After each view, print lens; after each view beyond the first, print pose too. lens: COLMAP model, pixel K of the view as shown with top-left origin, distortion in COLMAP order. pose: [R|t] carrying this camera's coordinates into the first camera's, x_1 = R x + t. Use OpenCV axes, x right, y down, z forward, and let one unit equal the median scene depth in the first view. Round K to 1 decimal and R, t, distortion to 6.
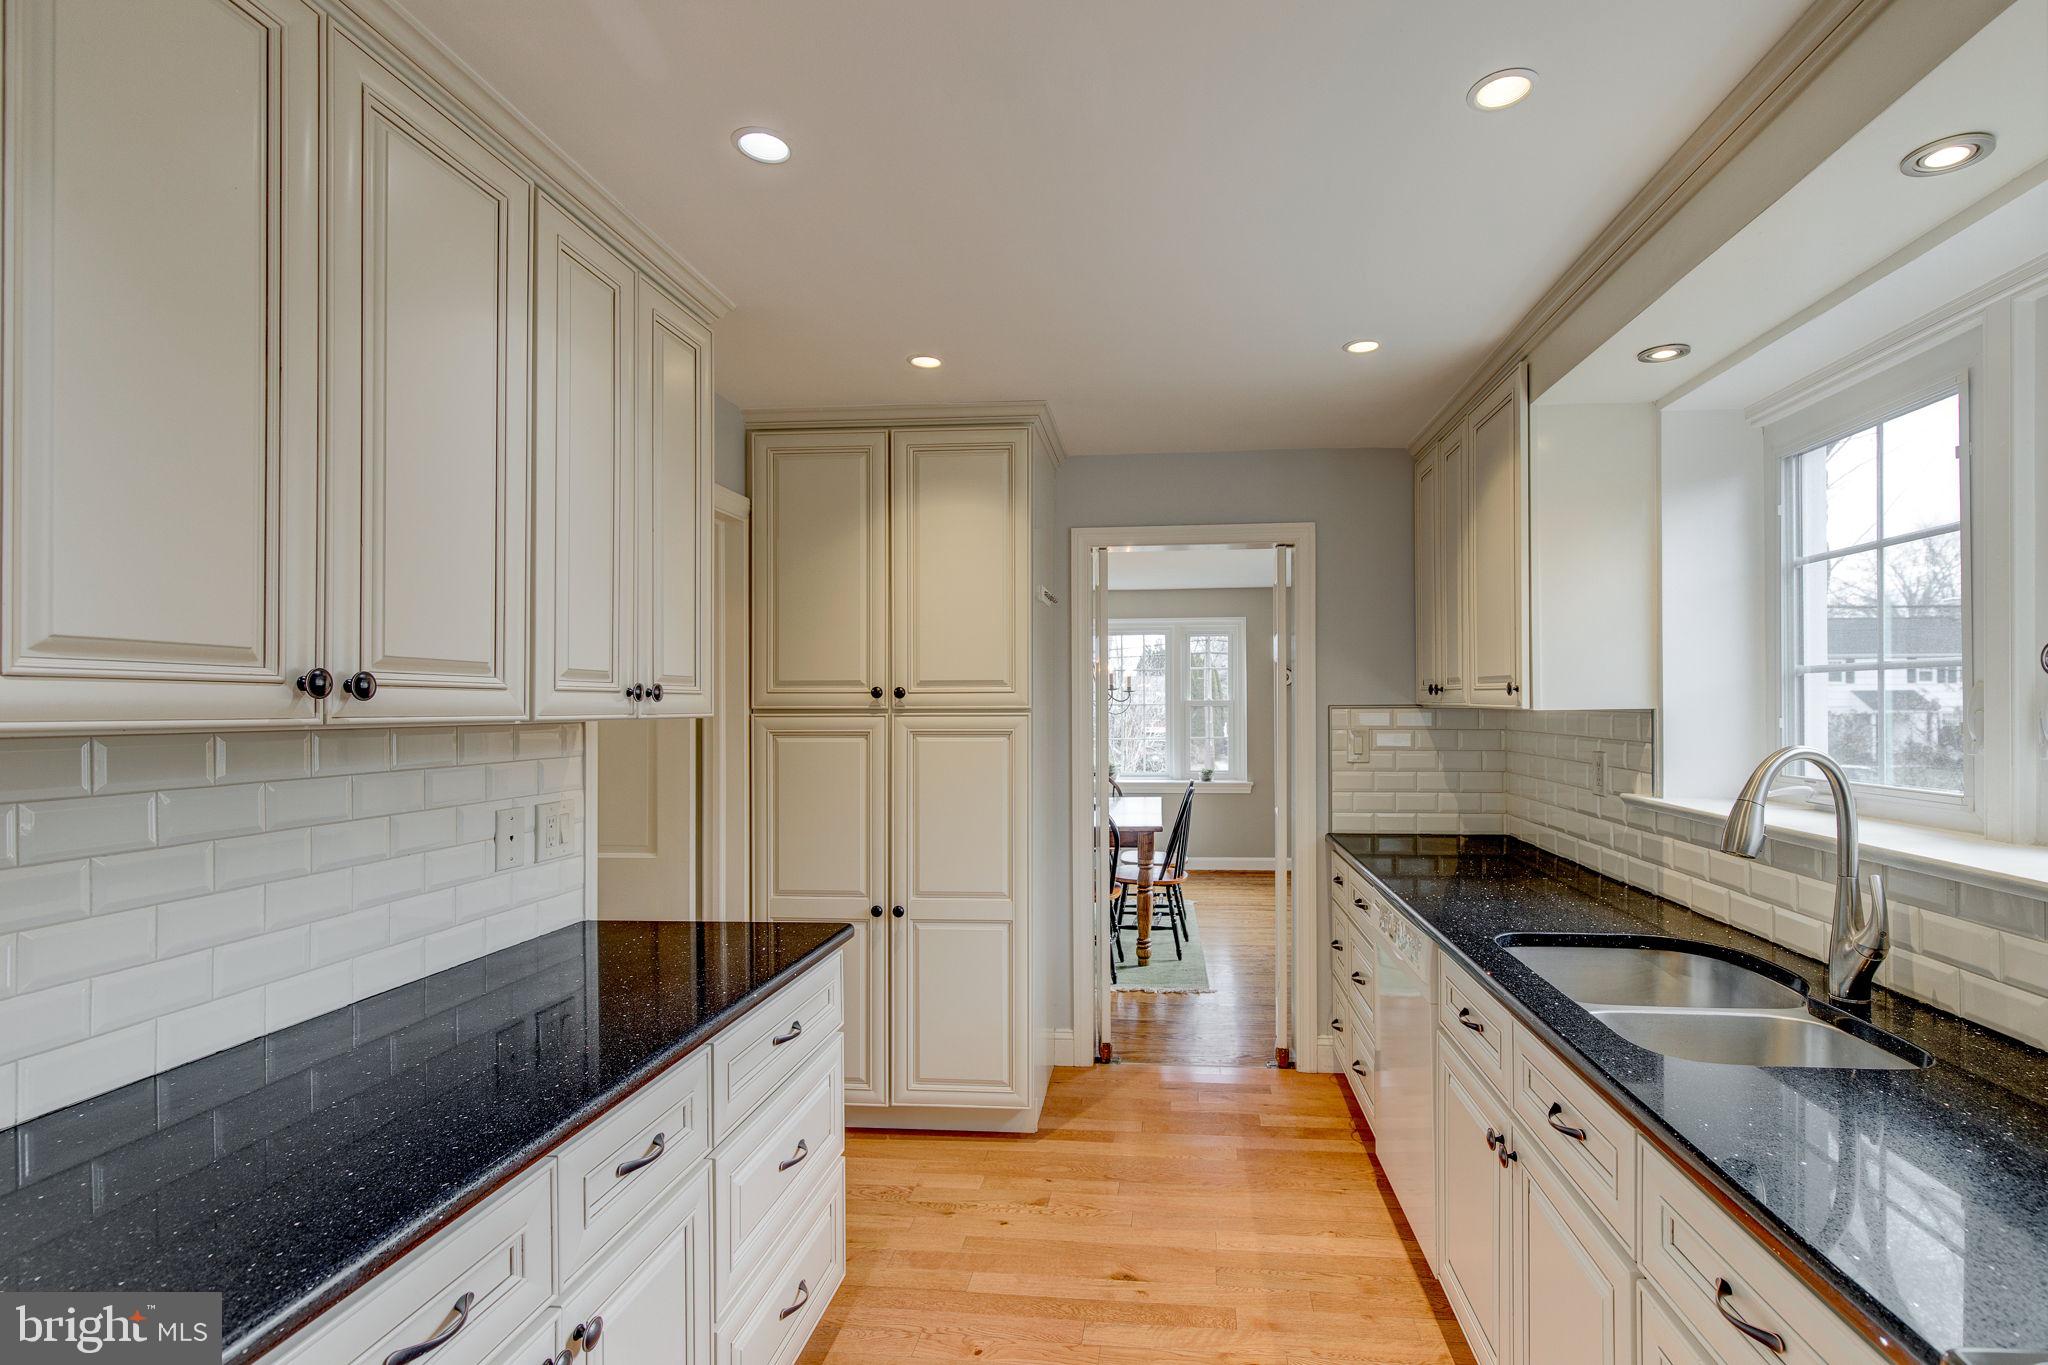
lens RADIAL K [[932.5, 0, 1038.0], [0, 932.5, 698.5], [0, 0, 1]] dist [0.003744, -0.001175]
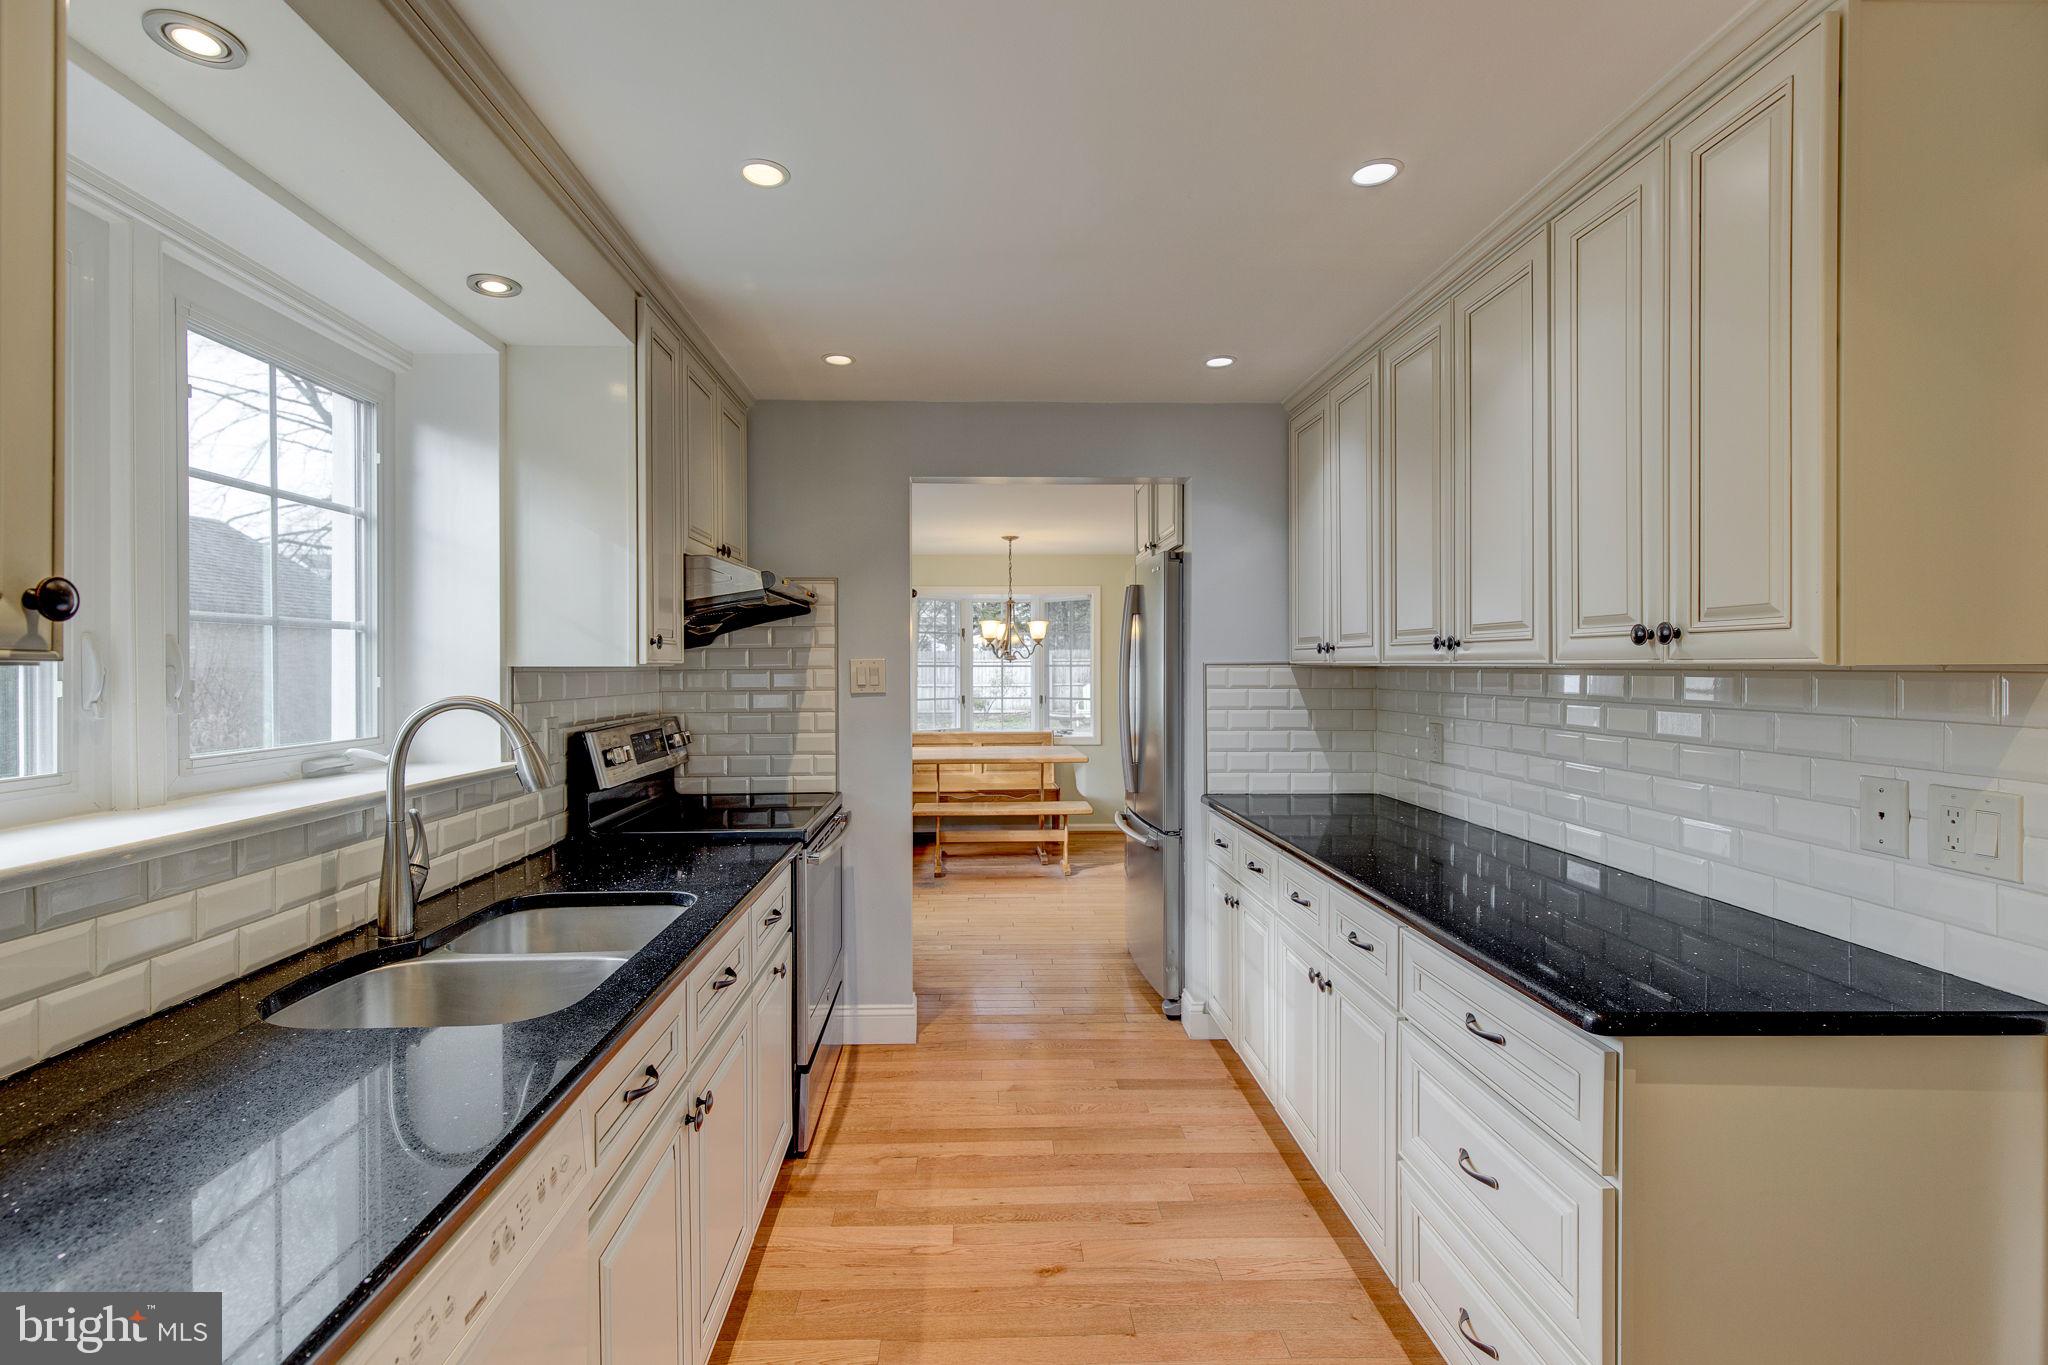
lens RADIAL K [[932.5, 0, 985.5], [0, 932.5, 673.0], [0, 0, 1]] dist [0.003744, -0.001175]
pose [[-0.988059, 0.008114, -0.153861, 0.197013], [0.008730, 0.999956, -0.003327, 0.017939], [0.153827, -0.004630, -0.988087, 1.098359]]
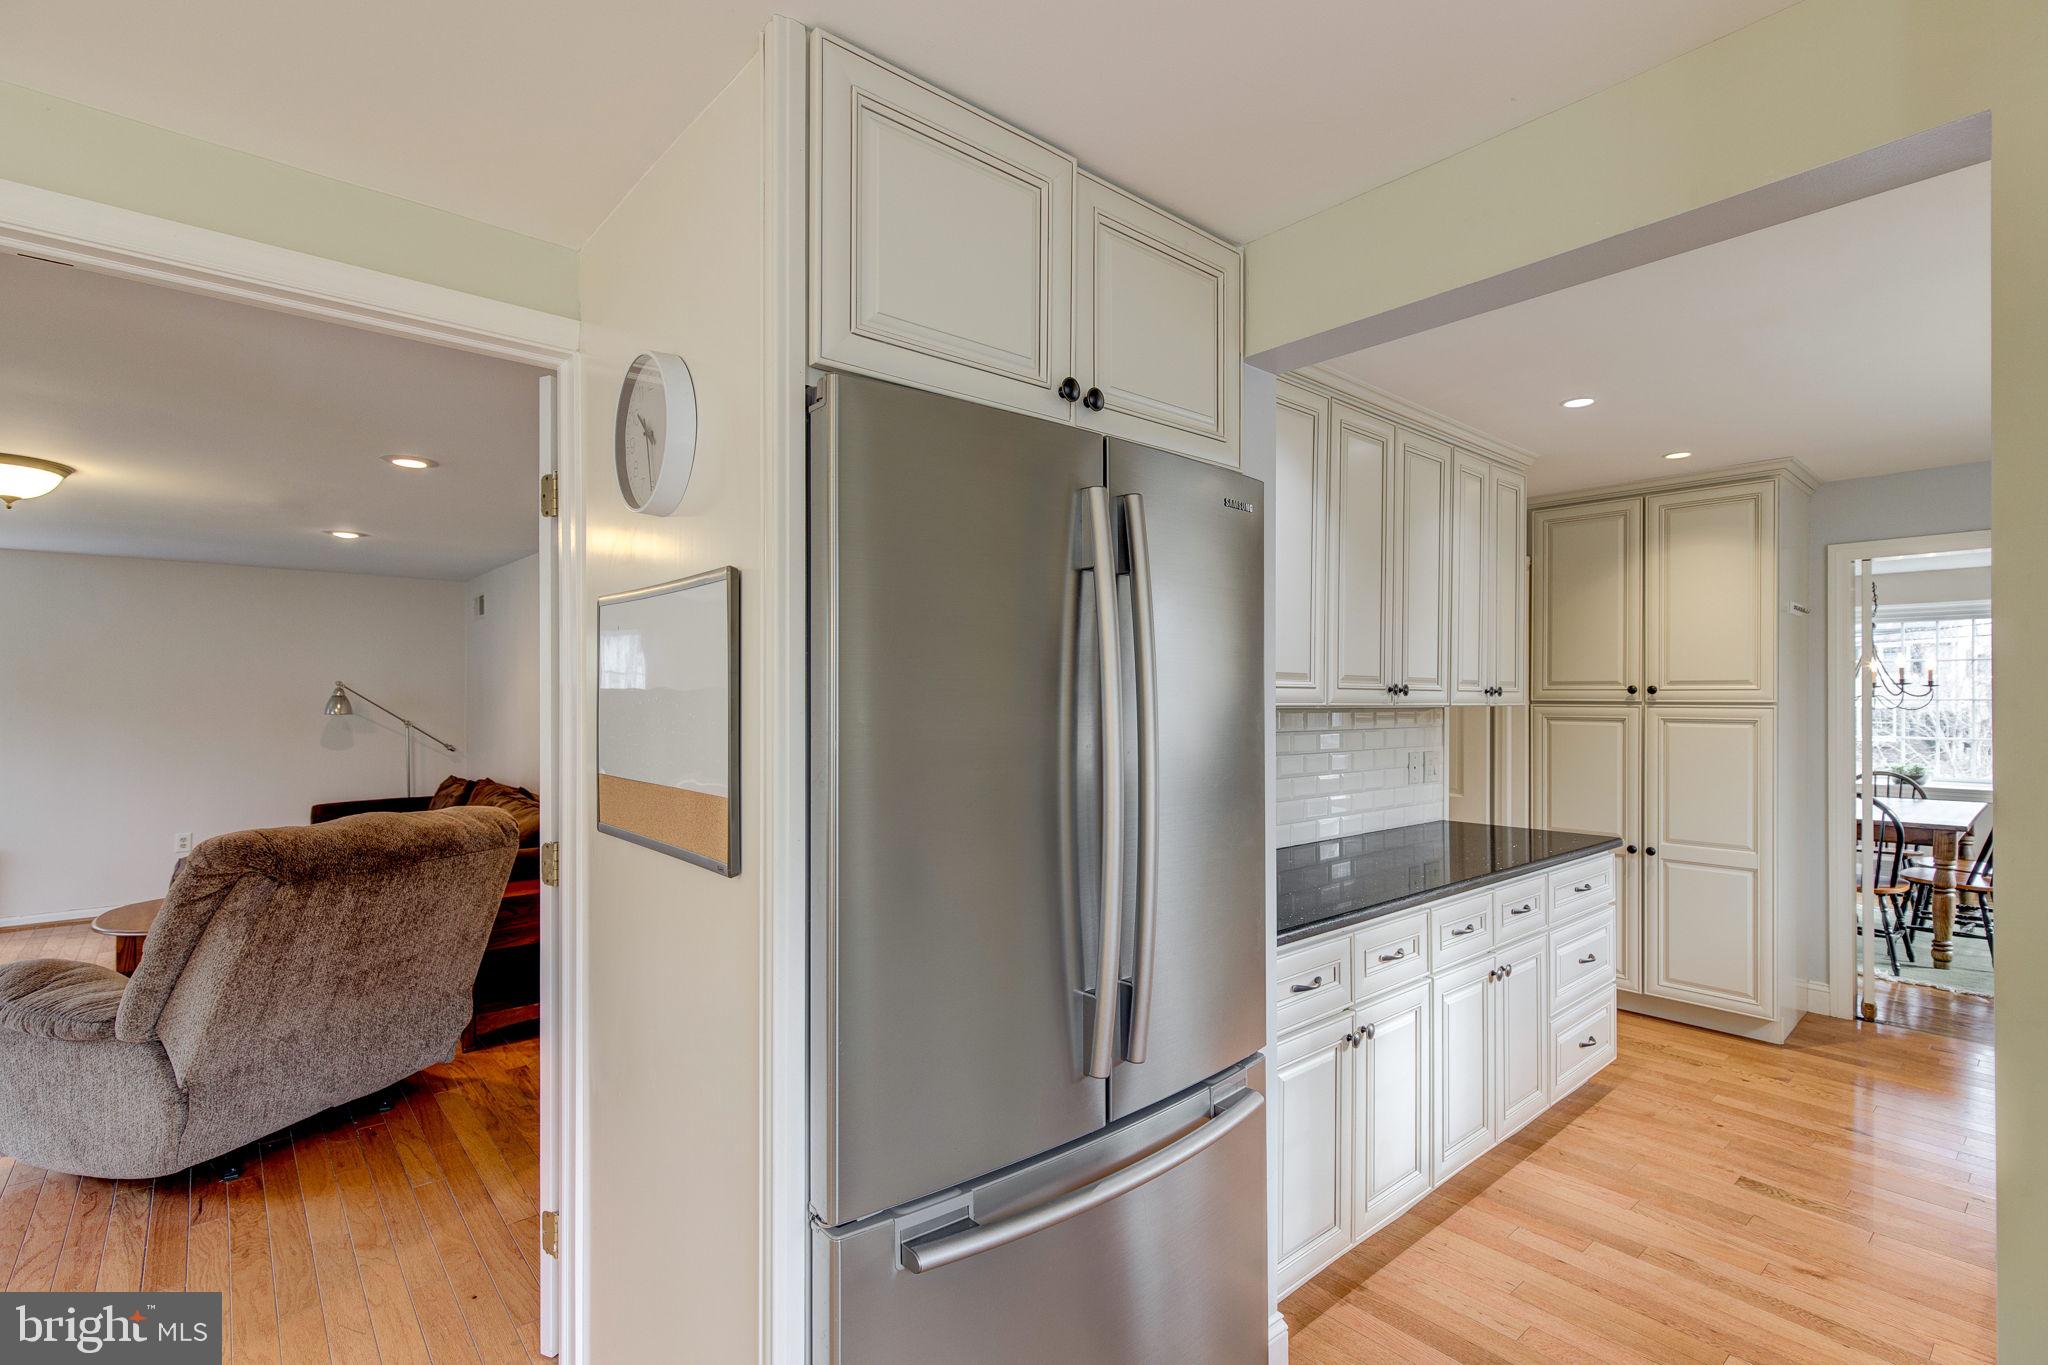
lens RADIAL K [[932.5, 0, 1029.0], [0, 932.5, 698.1], [0, 0, 1]] dist [0.003744, -0.001175]
pose [[0.755490, 0.003519, -0.655150, 0.056173], [0.000911, 0.999979, 0.006422, -0.003824], [0.655159, -0.005448, 0.755471, -0.613450]]
